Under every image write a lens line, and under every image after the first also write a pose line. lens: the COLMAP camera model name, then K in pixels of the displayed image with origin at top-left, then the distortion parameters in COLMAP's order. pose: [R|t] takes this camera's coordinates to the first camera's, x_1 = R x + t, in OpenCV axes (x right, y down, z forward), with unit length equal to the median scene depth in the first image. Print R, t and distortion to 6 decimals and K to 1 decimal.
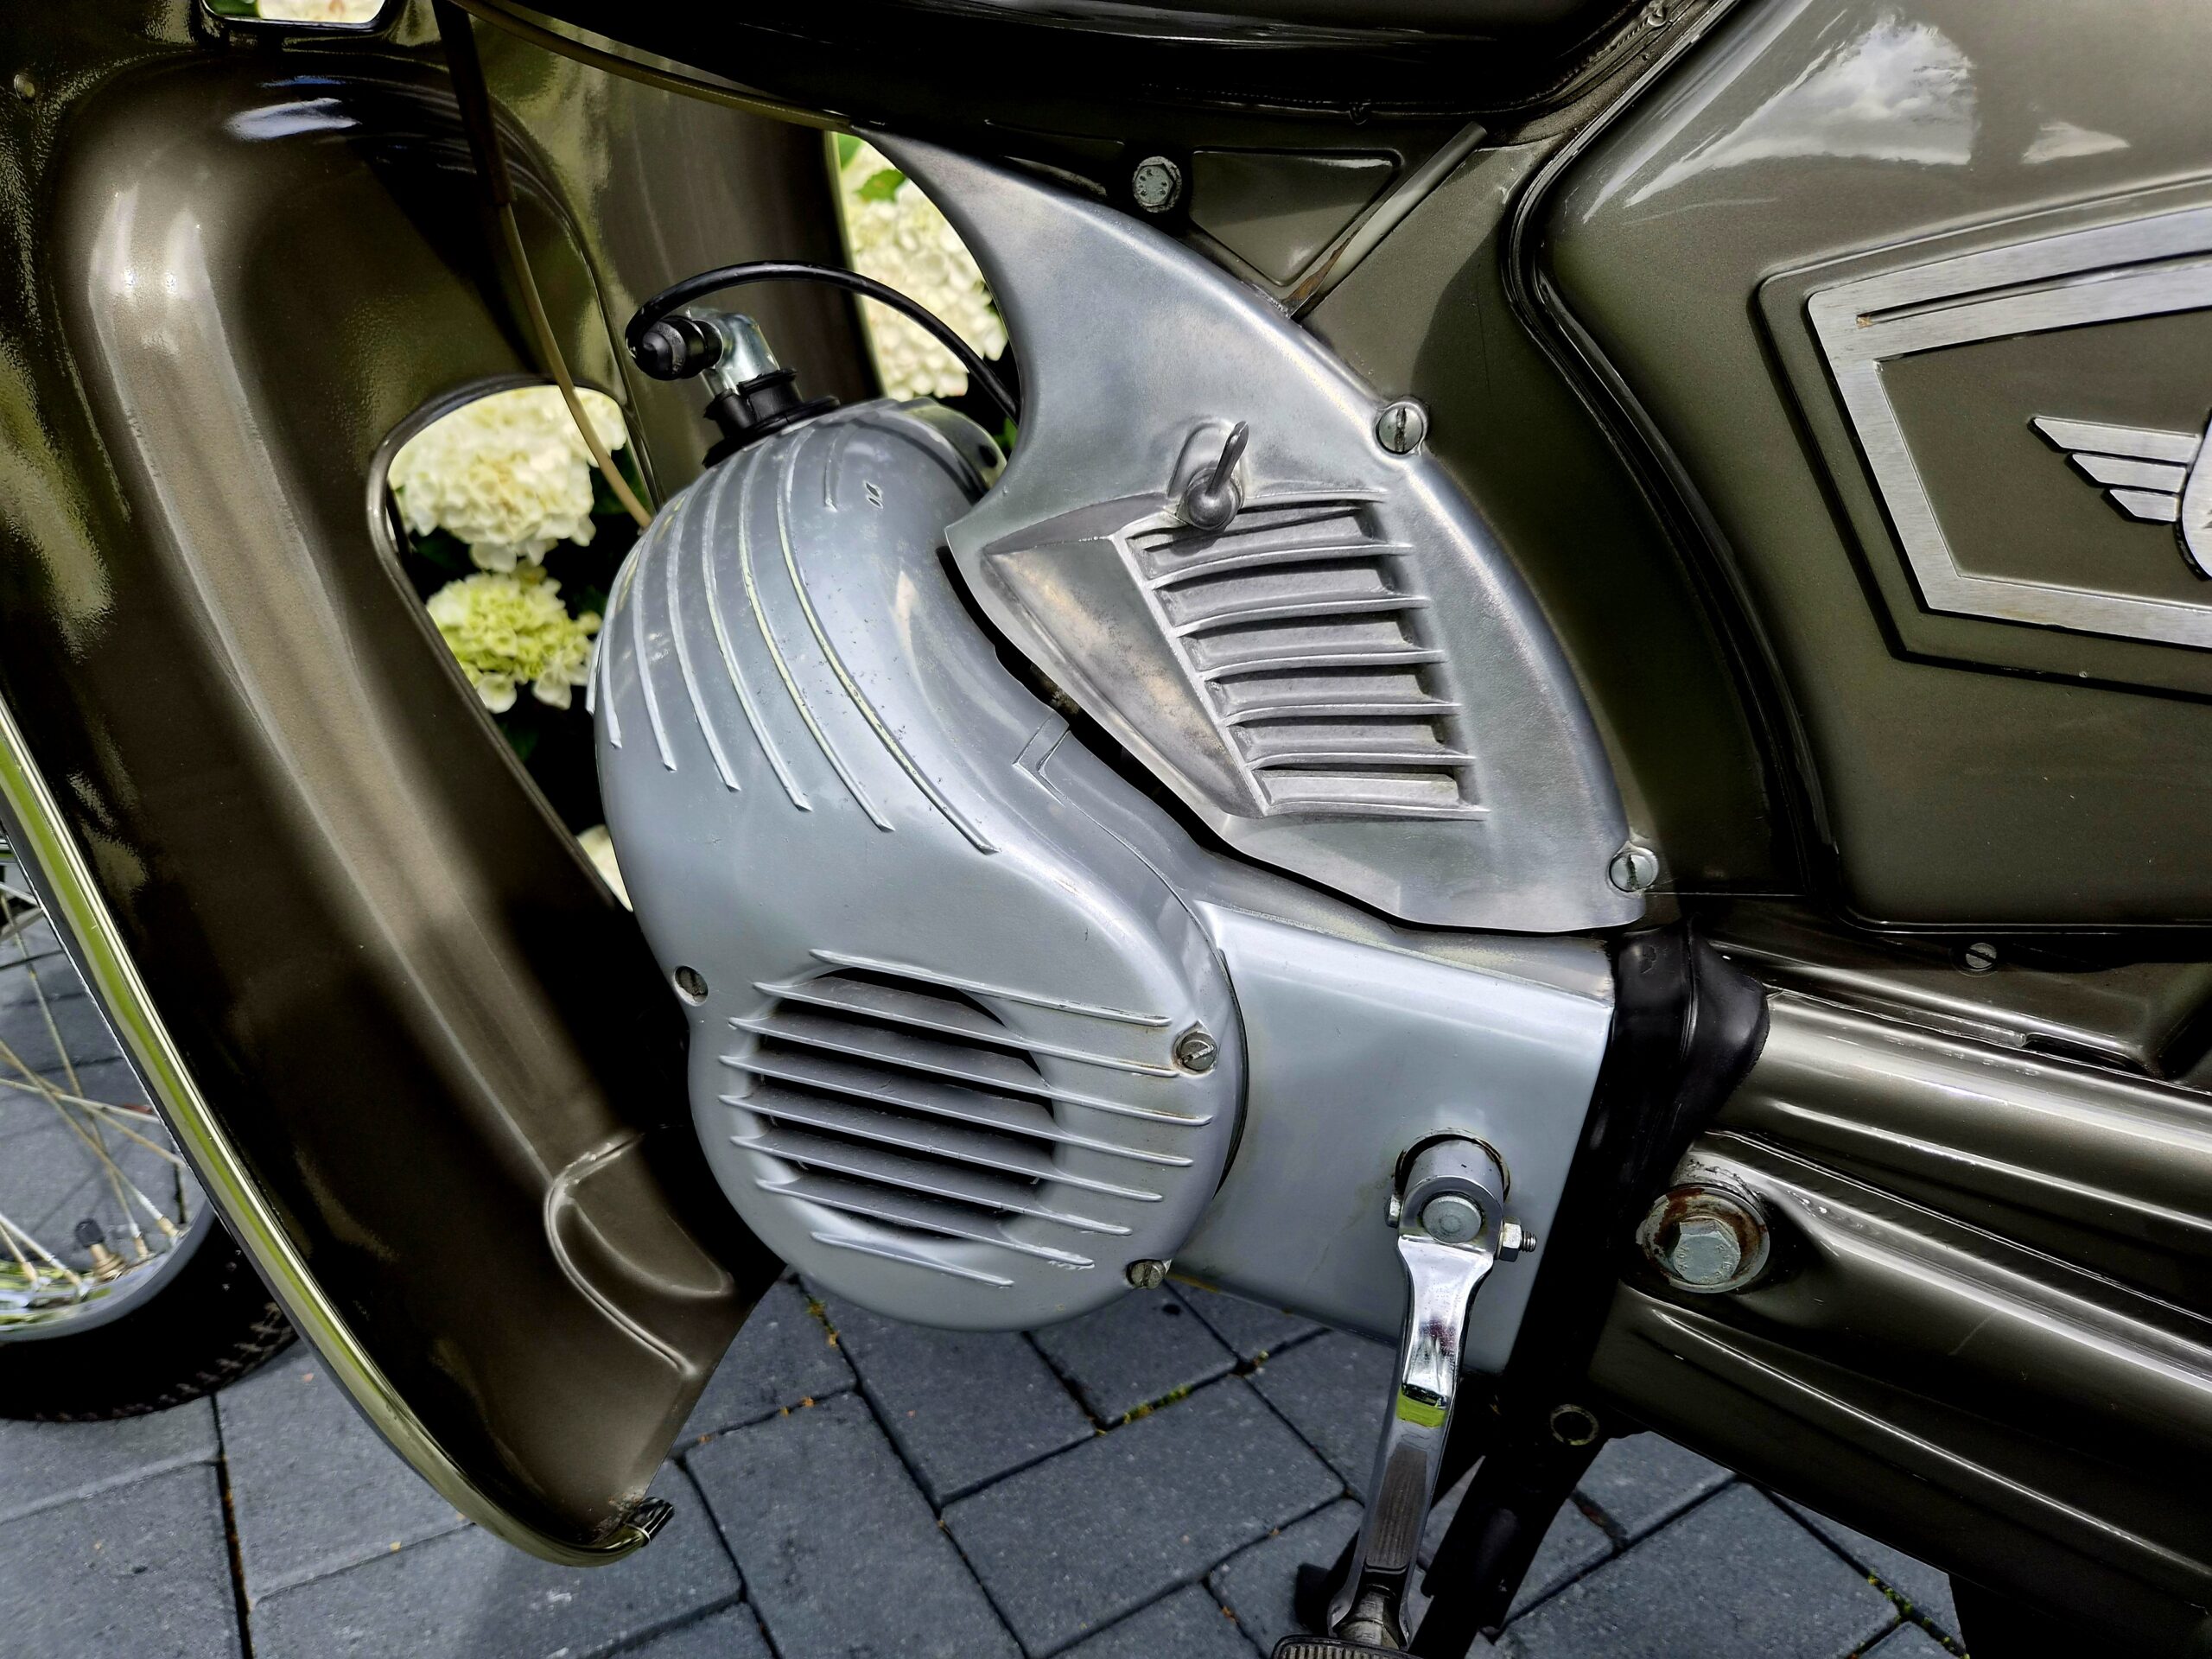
lens RADIAL K [[1485.4, 0, 1152.3], [0, 1485.4, 854.8], [0, 0, 1]] dist [0.024040, -0.021026]
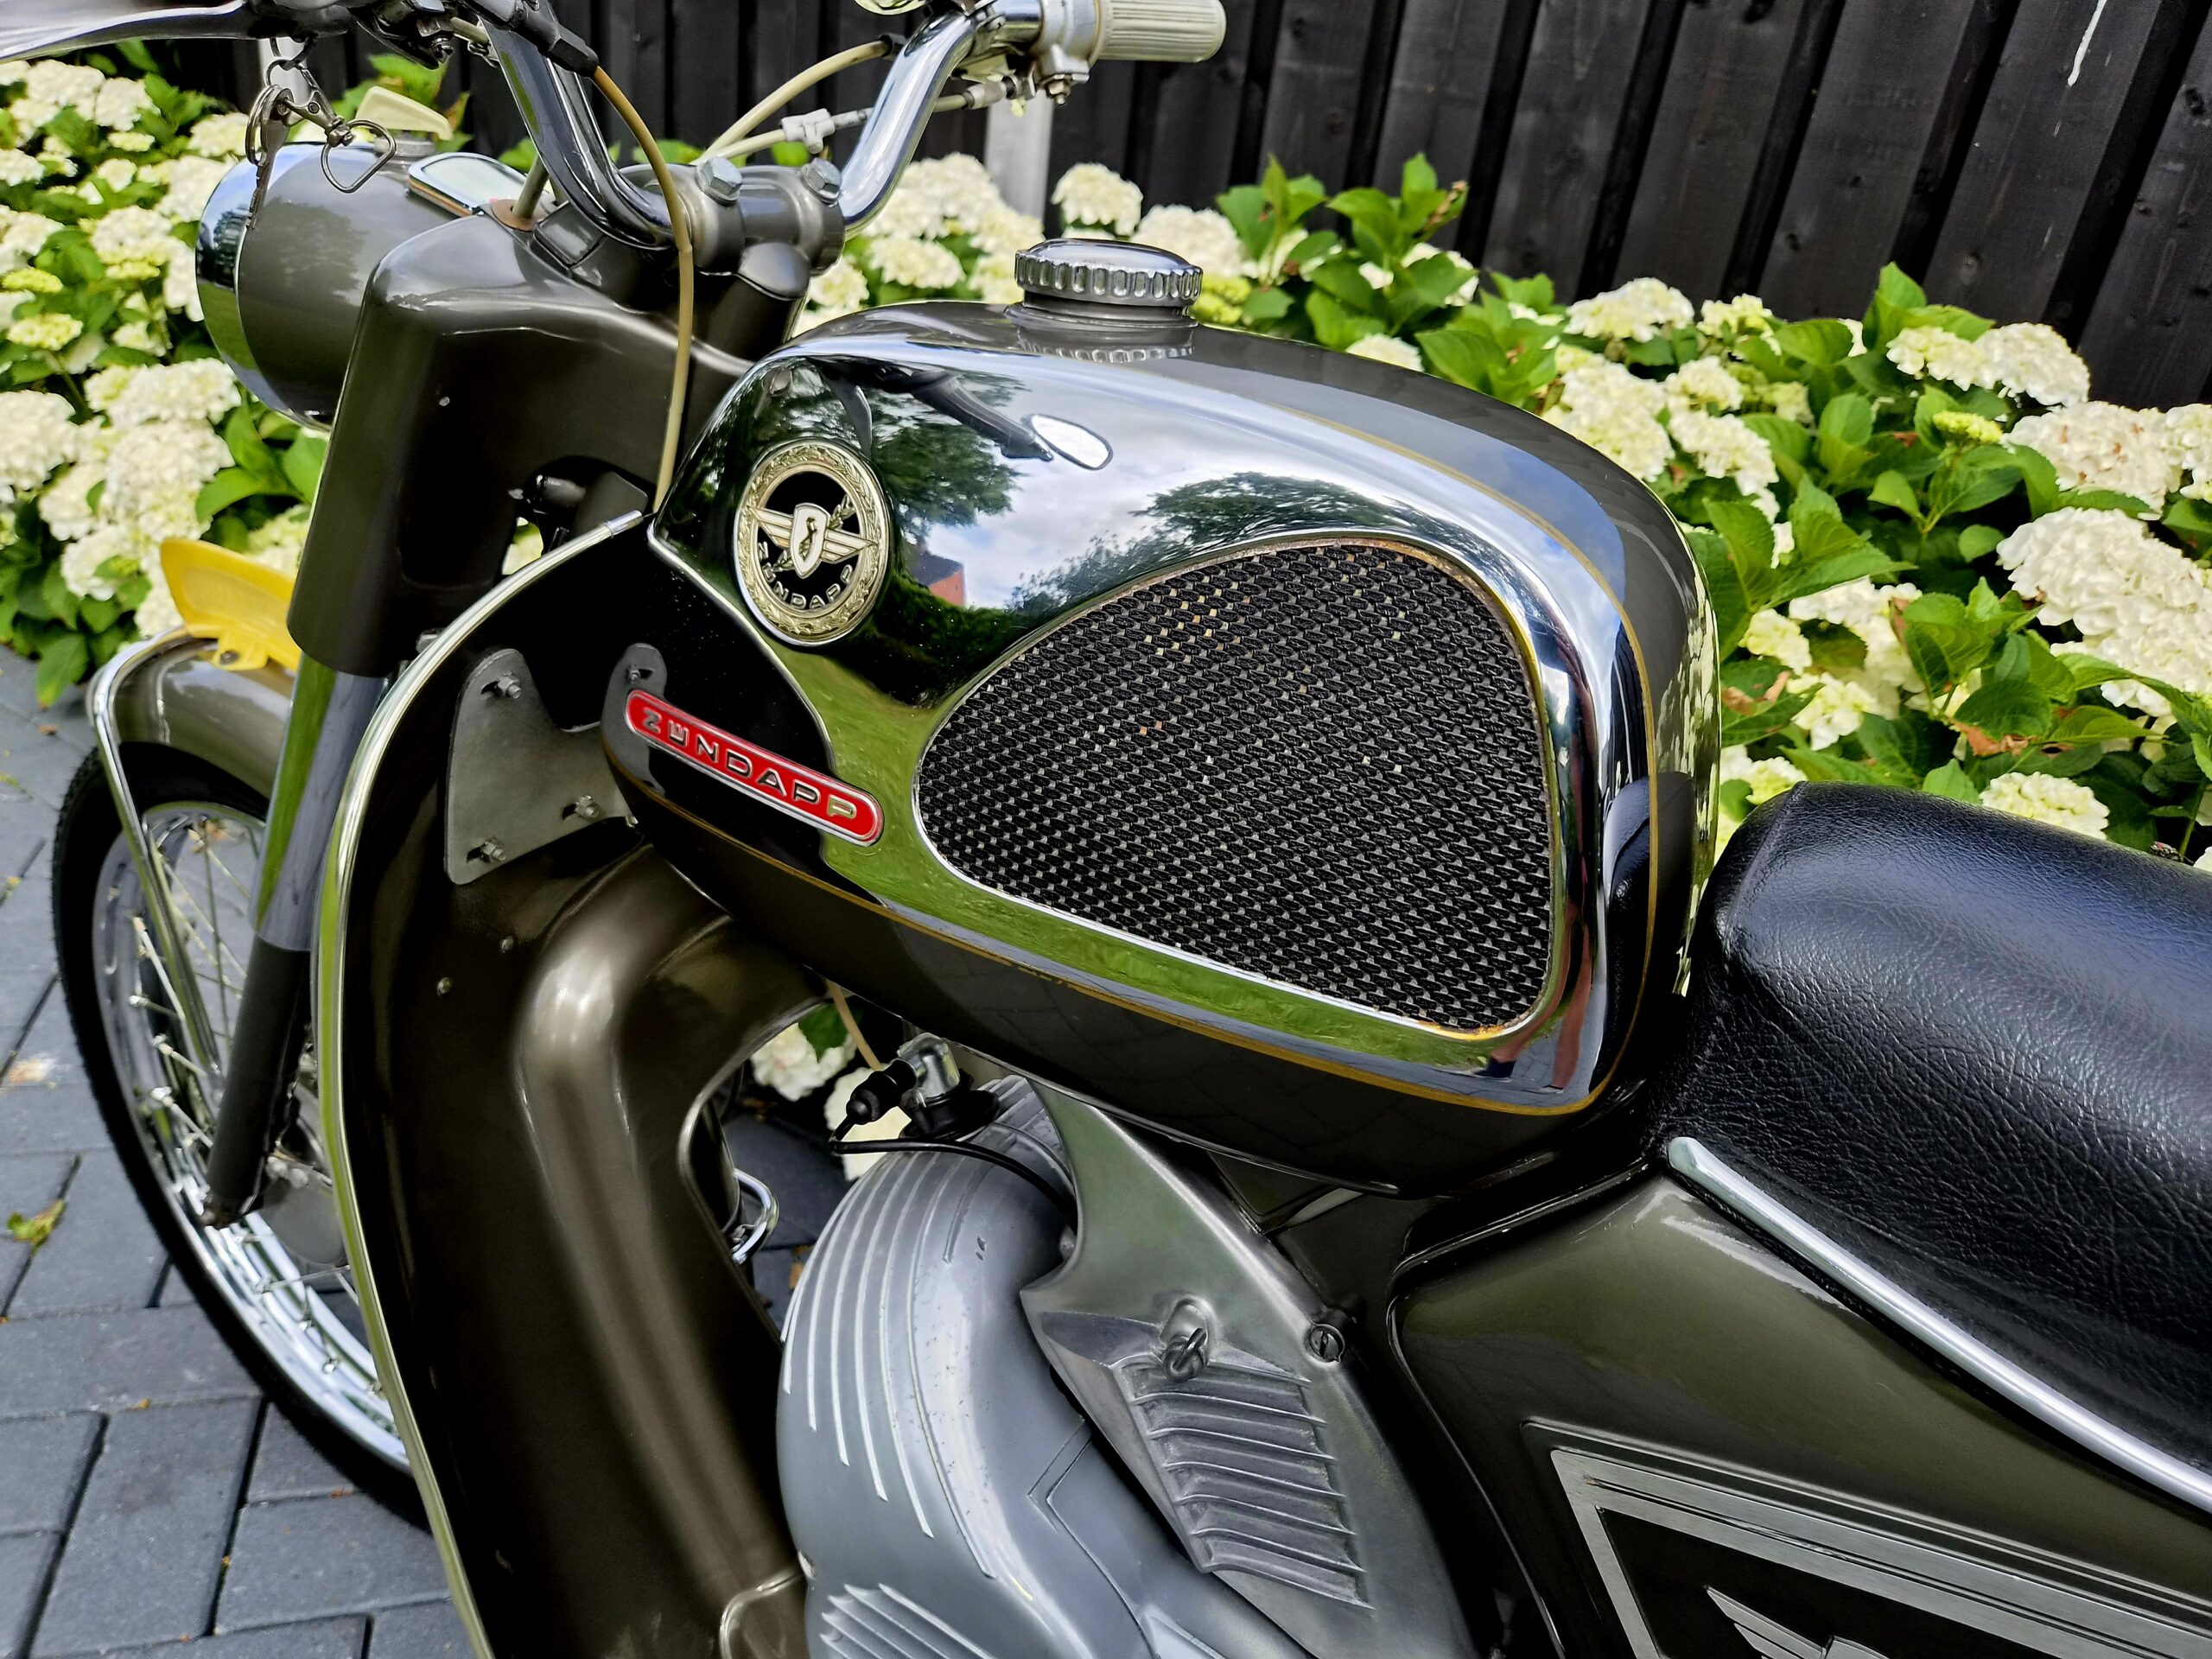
lens RADIAL K [[1485.4, 0, 1114.4], [0, 1485.4, 852.5], [0, 0, 1]] dist [0.024040, -0.021026]
pose [[0.950184, 0.153020, -0.271541, 0.270332], [-0.154126, 0.987898, 0.017384, -0.685231], [0.270915, 0.025334, 0.962270, -0.353004]]
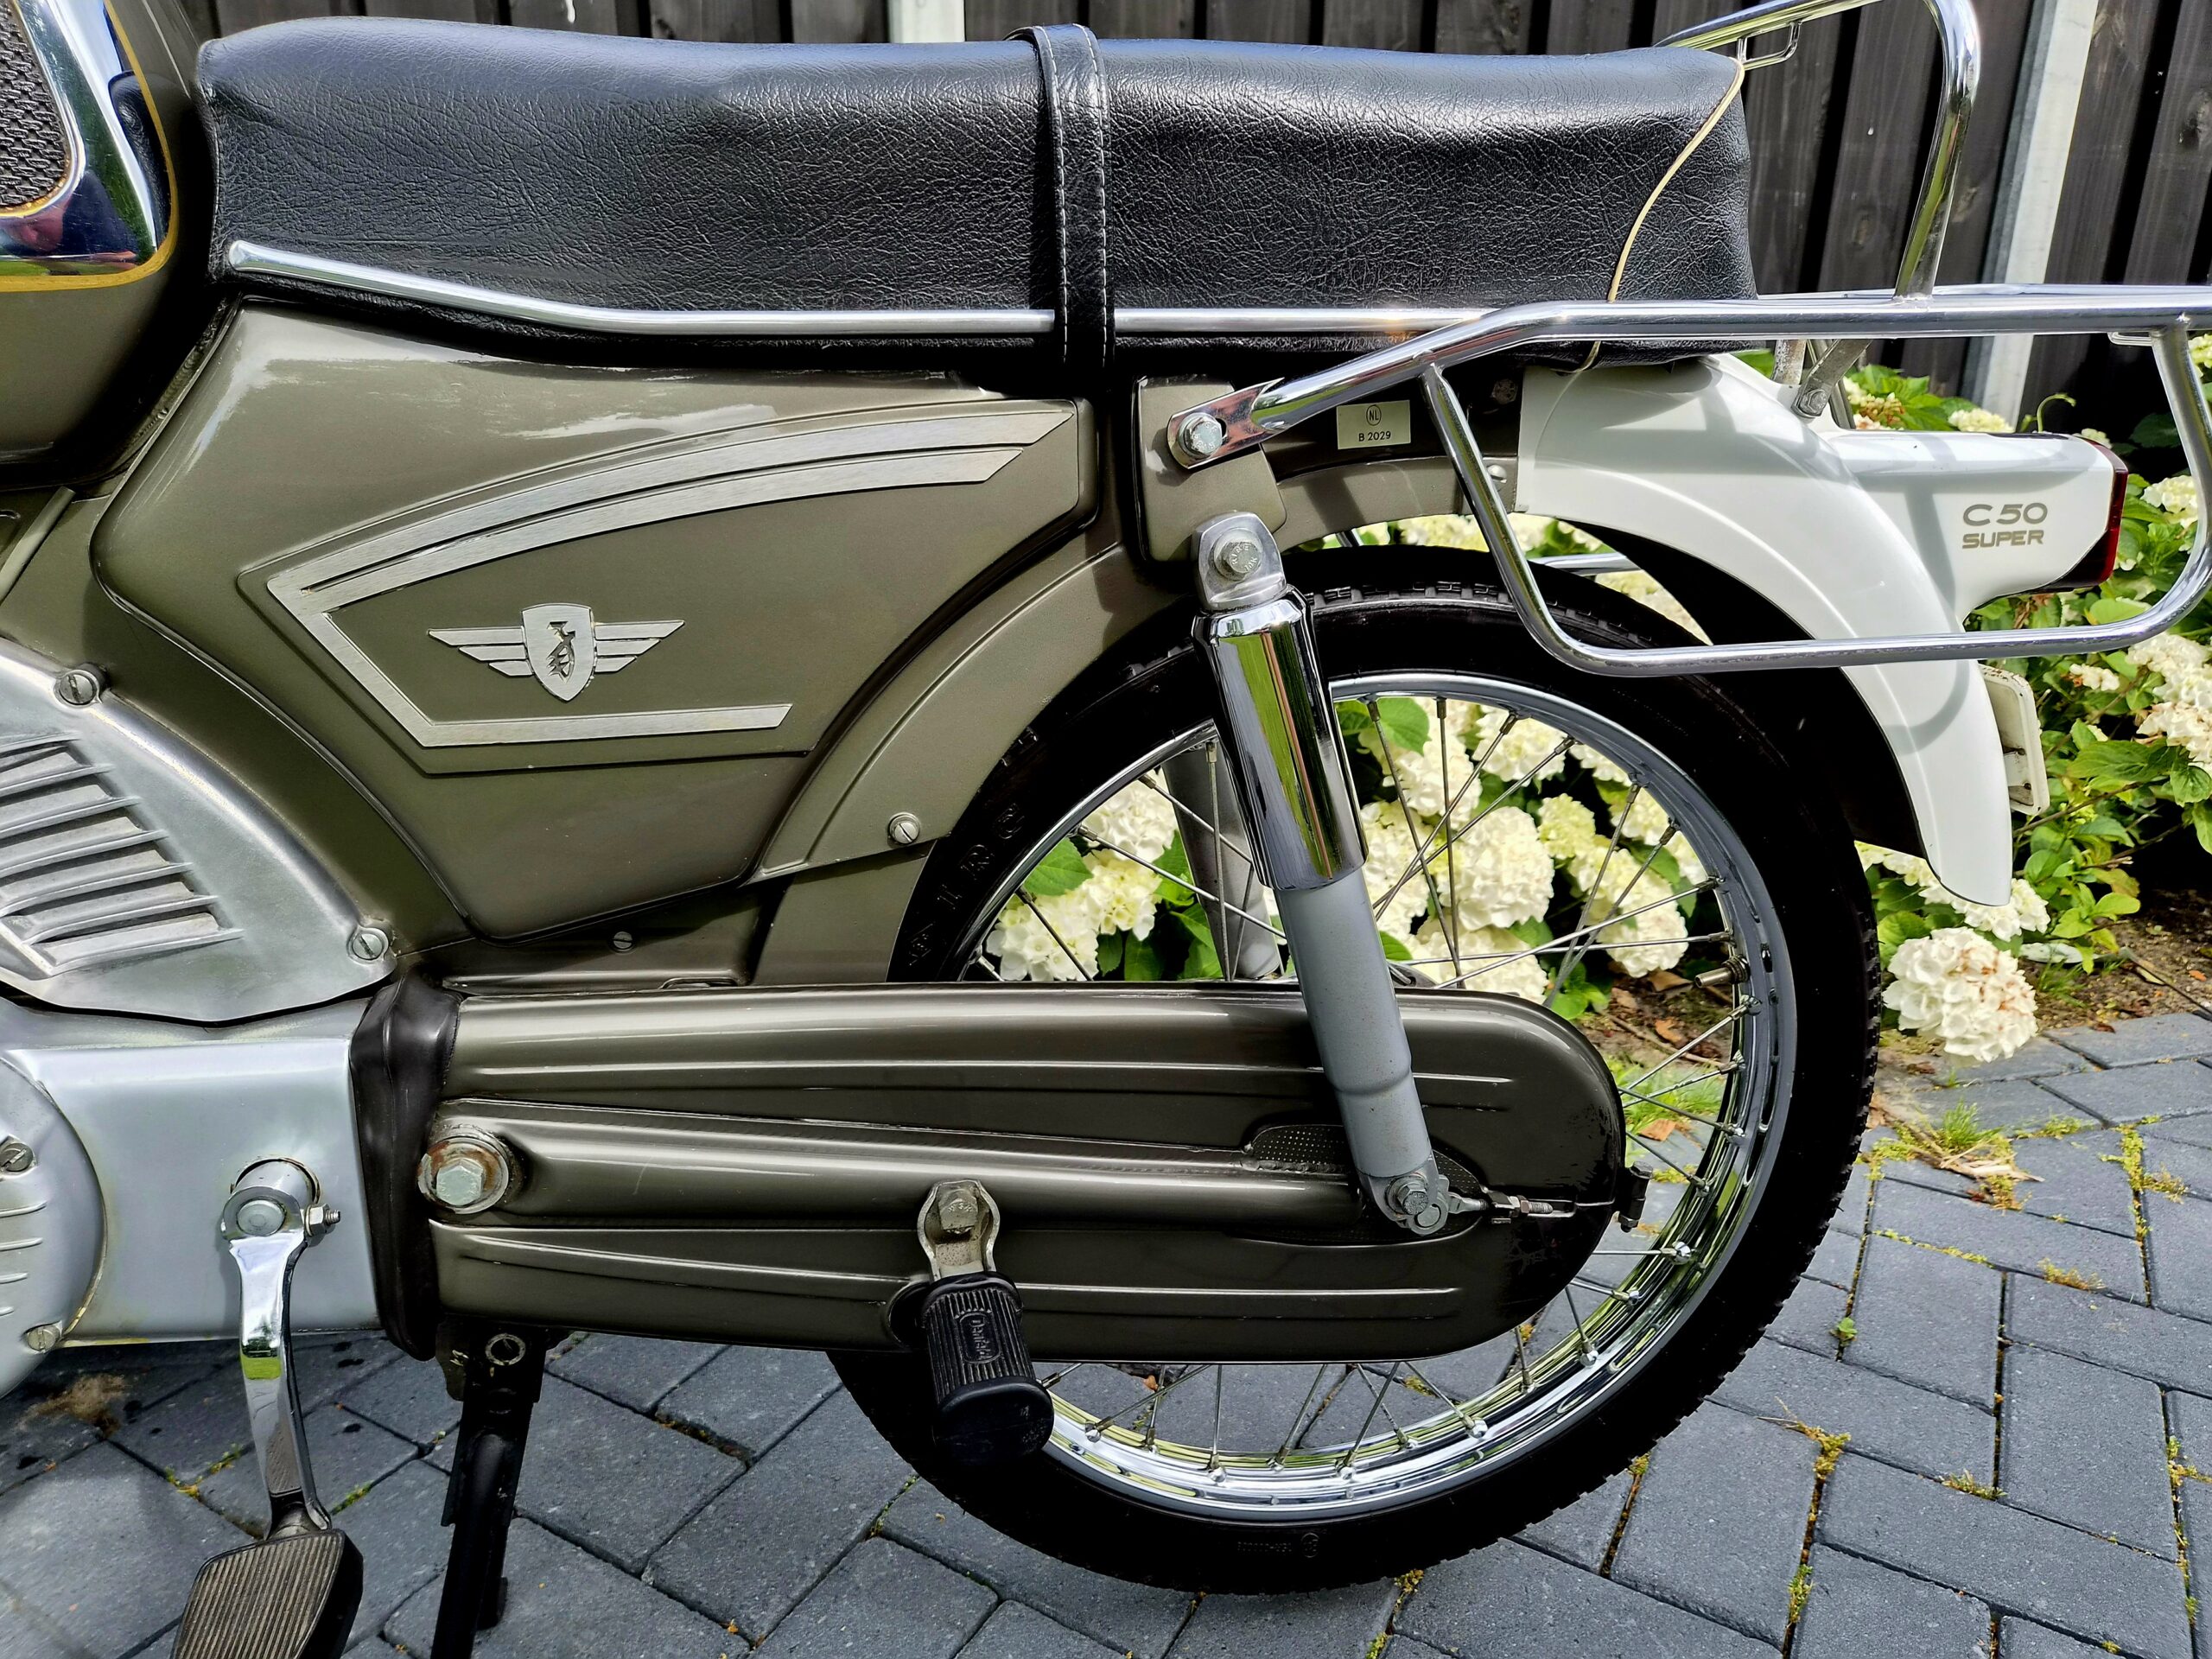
lens RADIAL K [[1485.4, 0, 1107.9], [0, 1485.4, 829.0], [0, 0, 1]] dist [0.024040, -0.021026]
pose [[0.895527, -0.227199, 0.382638, 0.447154], [0.257485, 0.965843, -0.029131, 0.132401], [-0.362950, 0.124612, 0.923439, -0.627986]]
